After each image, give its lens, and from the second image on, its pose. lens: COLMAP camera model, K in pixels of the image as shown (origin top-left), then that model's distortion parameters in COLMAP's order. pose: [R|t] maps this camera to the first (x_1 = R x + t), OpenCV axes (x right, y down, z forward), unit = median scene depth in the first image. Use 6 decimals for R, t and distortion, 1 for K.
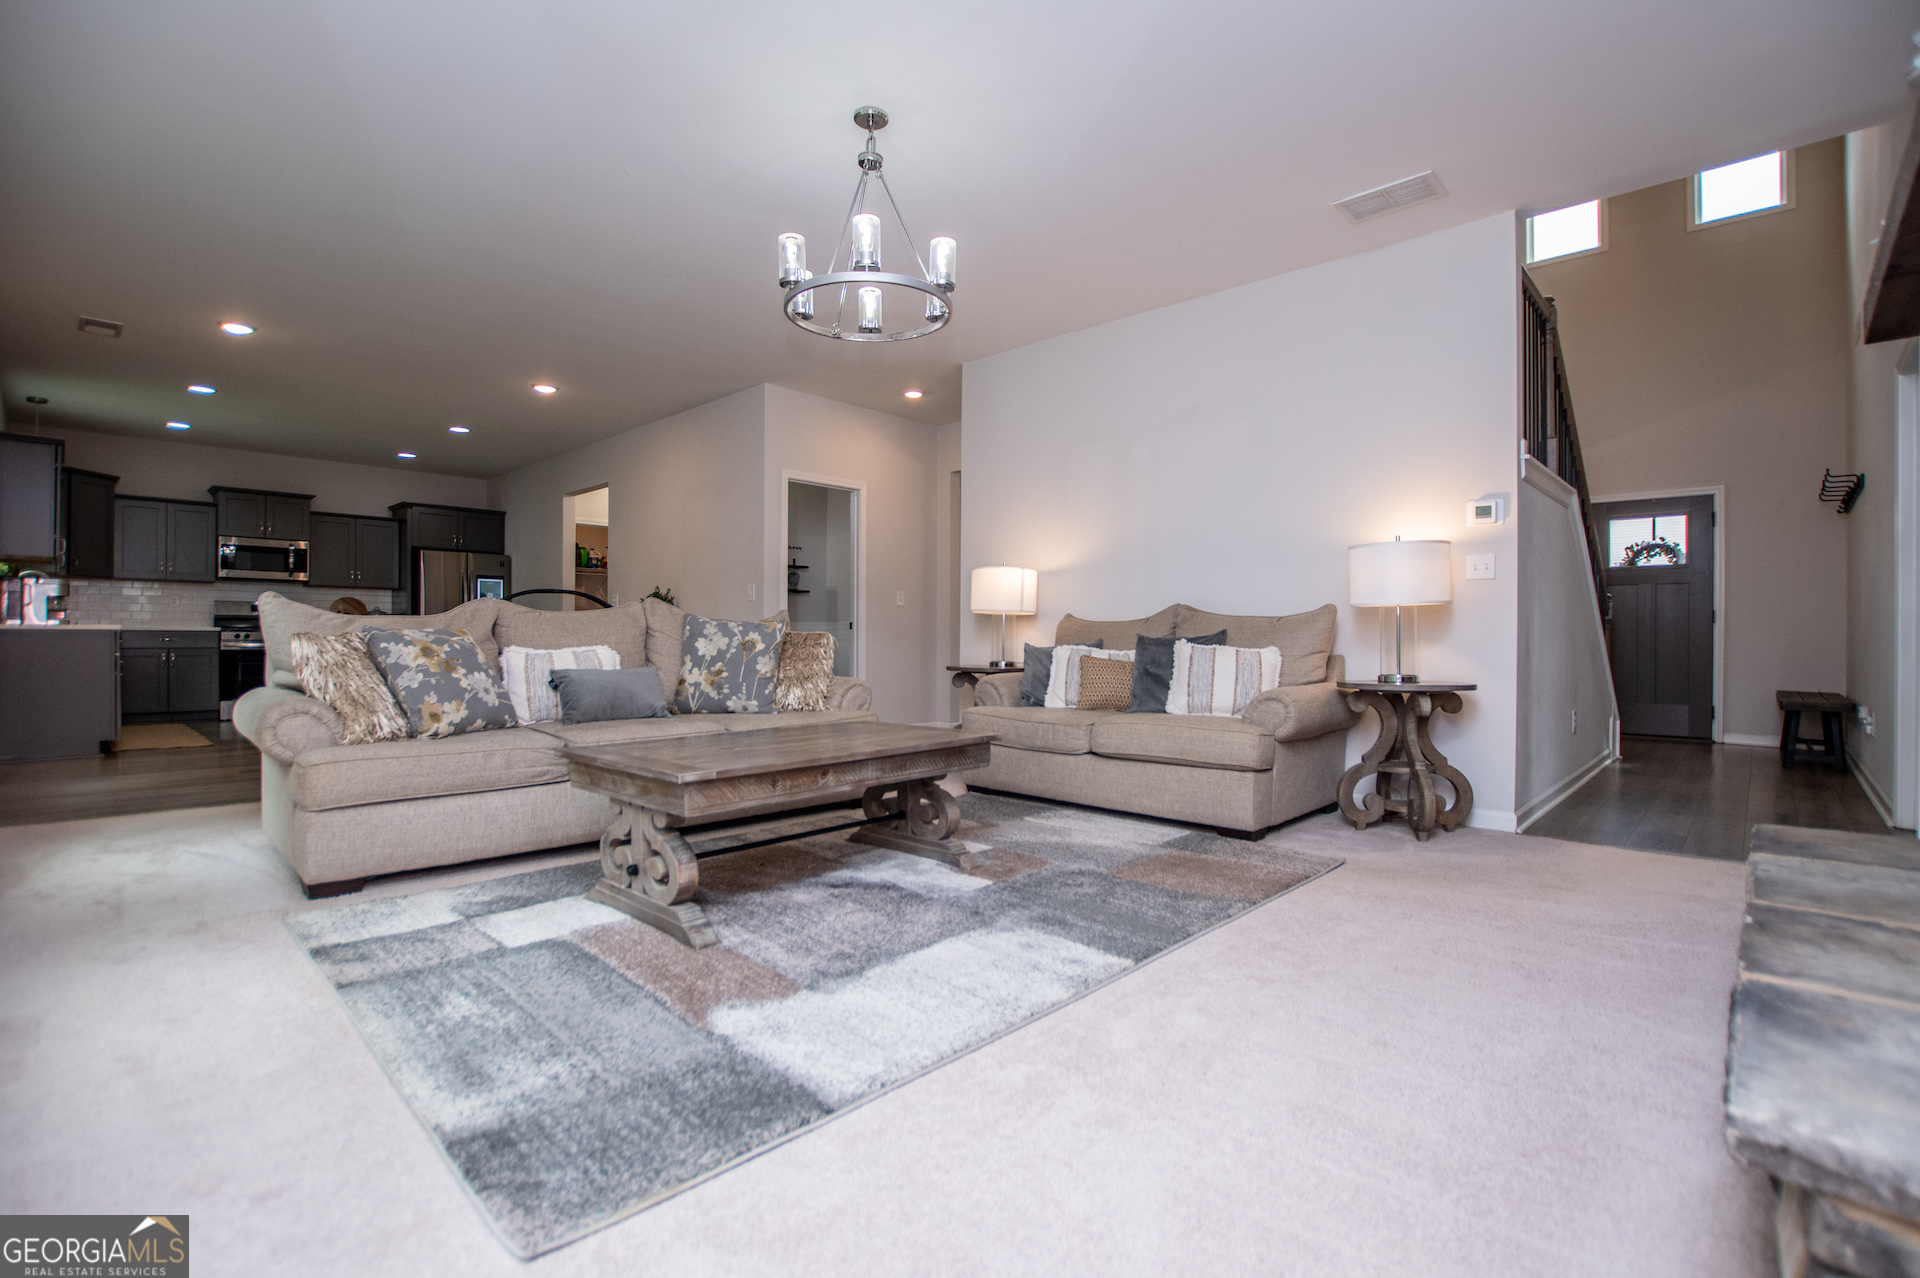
lens RADIAL K [[850.6, 0, 970.8], [0, 850.6, 639.6], [0, 0, 1]] dist [-0.028574, -0.000824]
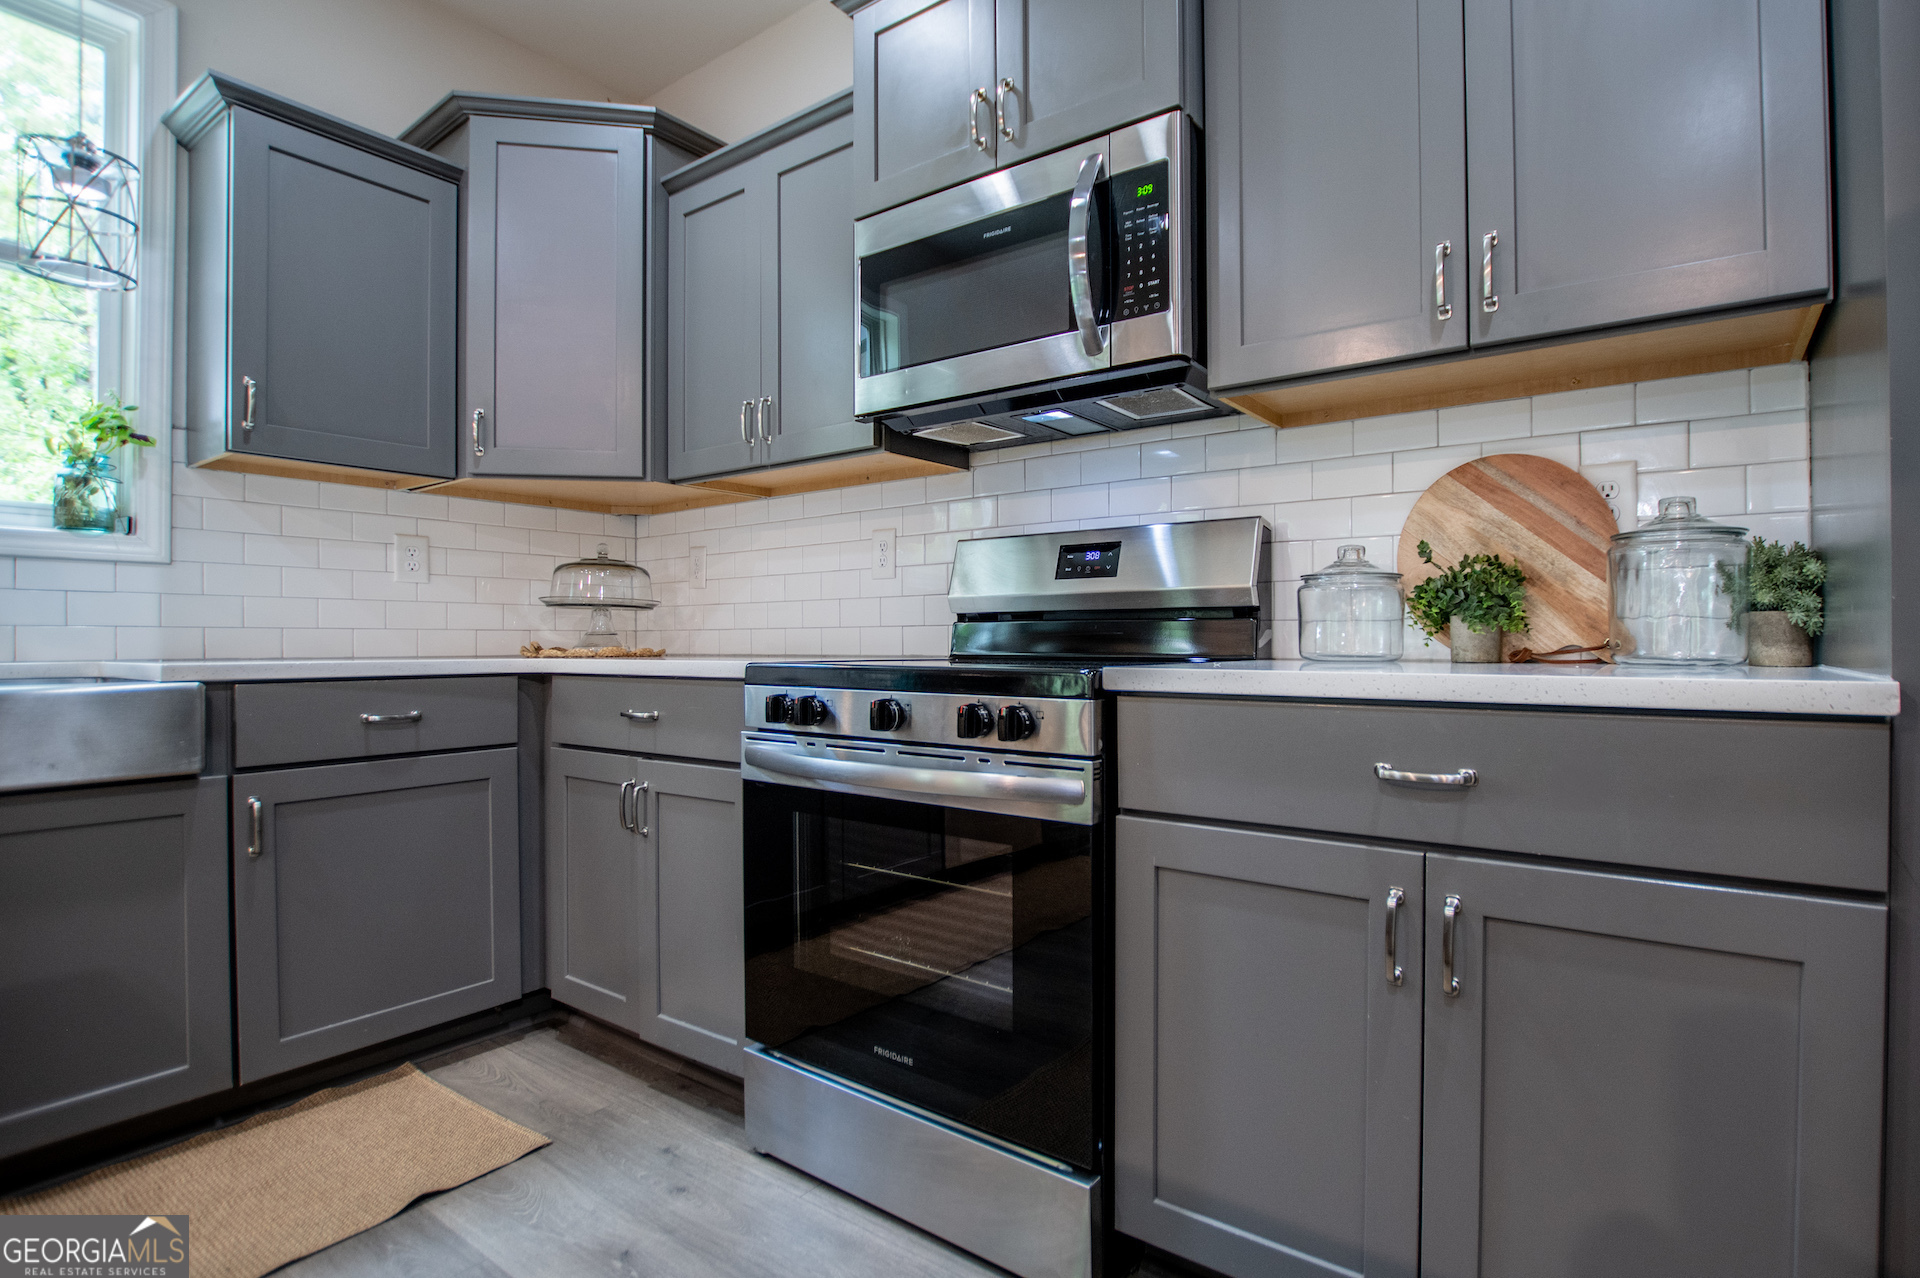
lens RADIAL K [[892.3, 0, 1013.4], [0, 892.3, 639.3], [0, 0, 1]] dist [-0.033022, 0.006352]
pose [[0.143703, 0.000095, -0.989621, -2.026590], [0.002328, 0.999997, 0.000434, -0.055815], [0.989618, -0.002366, 0.143703, 3.028108]]
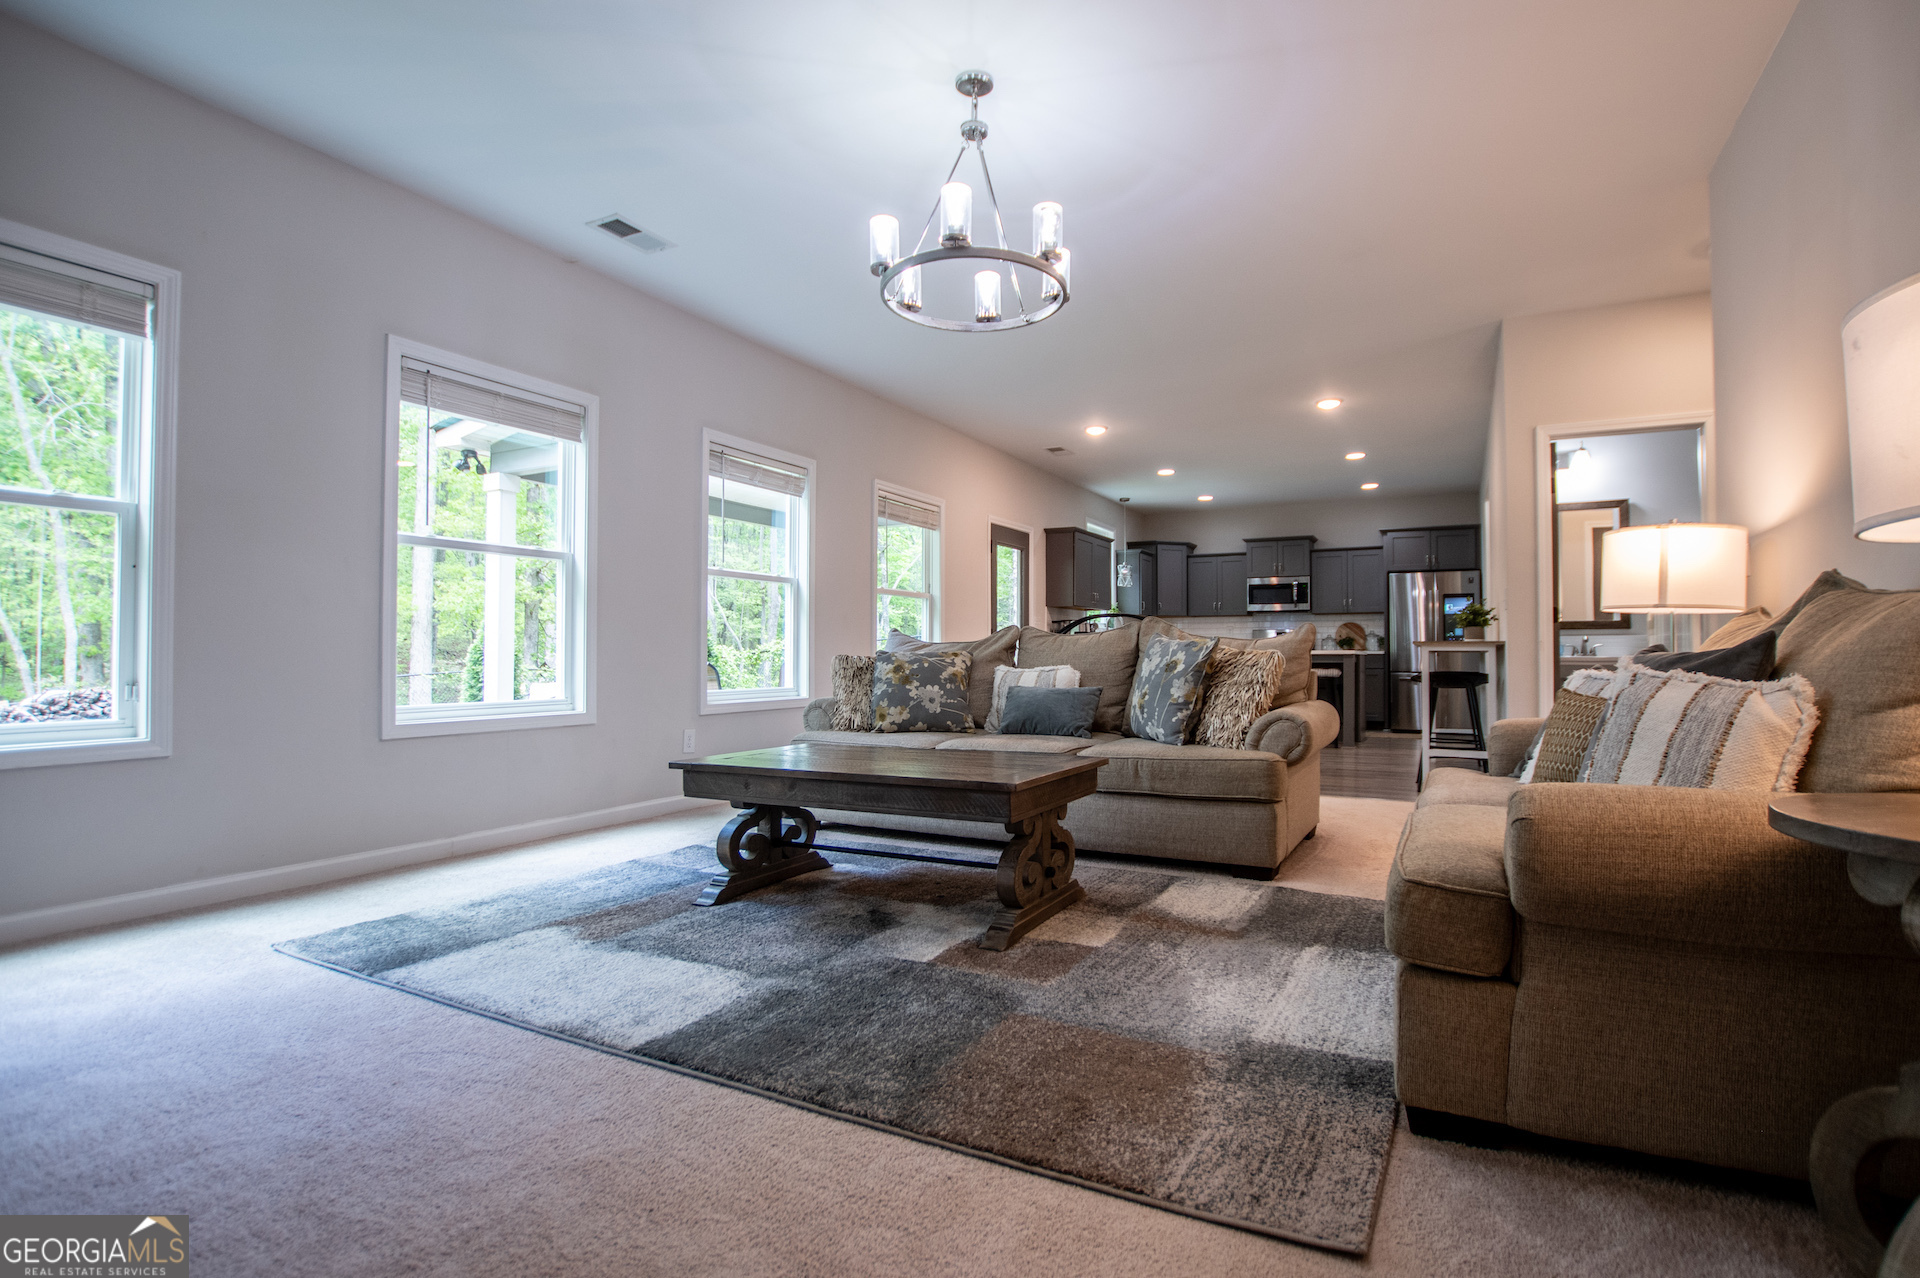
lens RADIAL K [[892.3, 0, 1013.4], [0, 892.3, 639.3], [0, 0, 1]] dist [-0.033022, 0.006352]
pose [[0.310049, -0.023250, -0.950436, 0.779022], [-0.000648, 0.999696, -0.024666, 0.002492], [0.950720, 0.008263, 0.309940, 0.745540]]
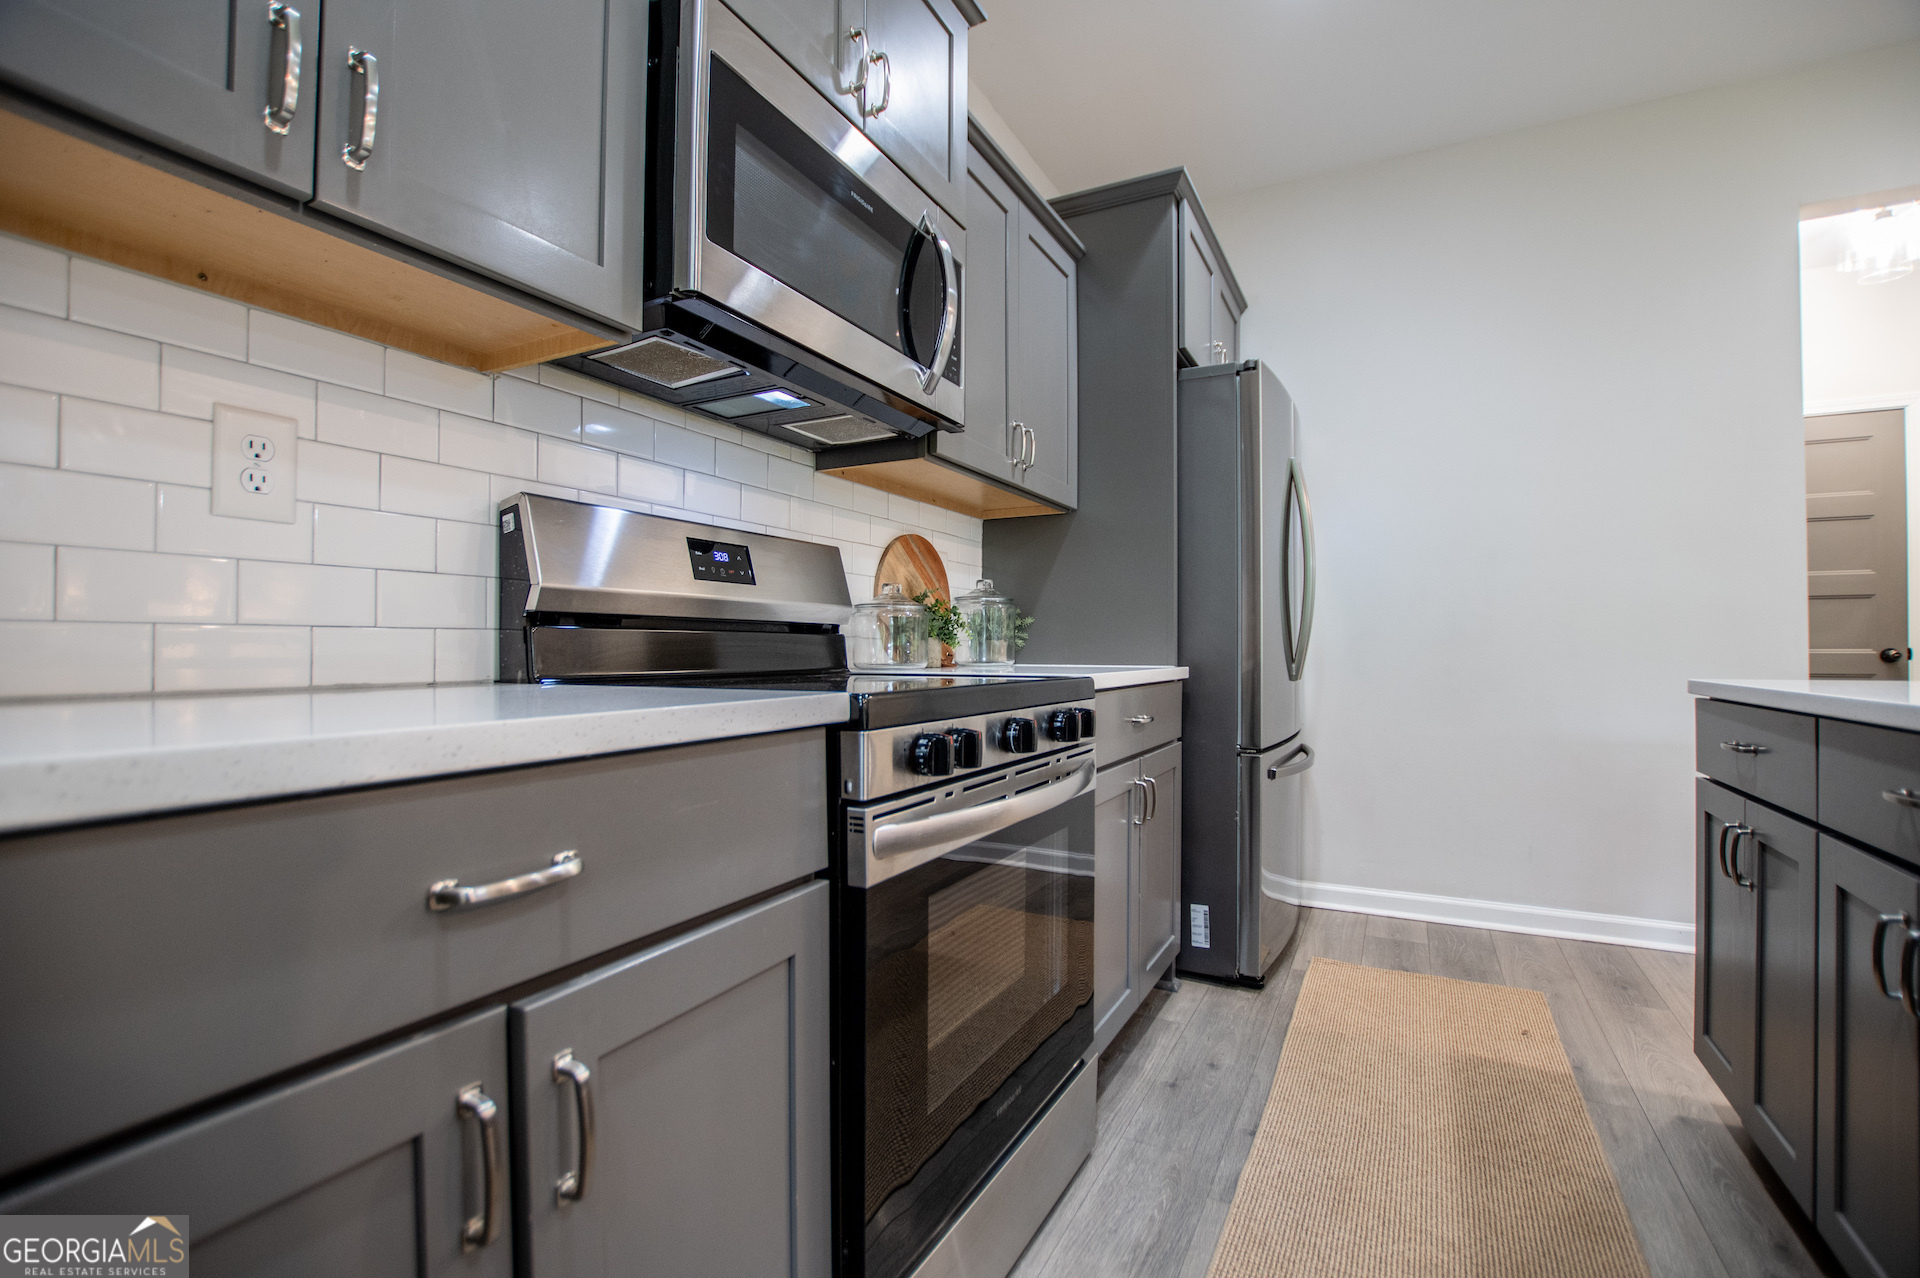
lens RADIAL K [[850.6, 0, 970.8], [0, 850.6, 639.6], [0, 0, 1]] dist [-0.028574, -0.000824]
pose [[0.962746, 0.002397, 0.270396, -2.714021], [0.000128, 0.999957, -0.009322, -0.058978], [-0.270407, 0.009009, 0.962704, 2.582210]]
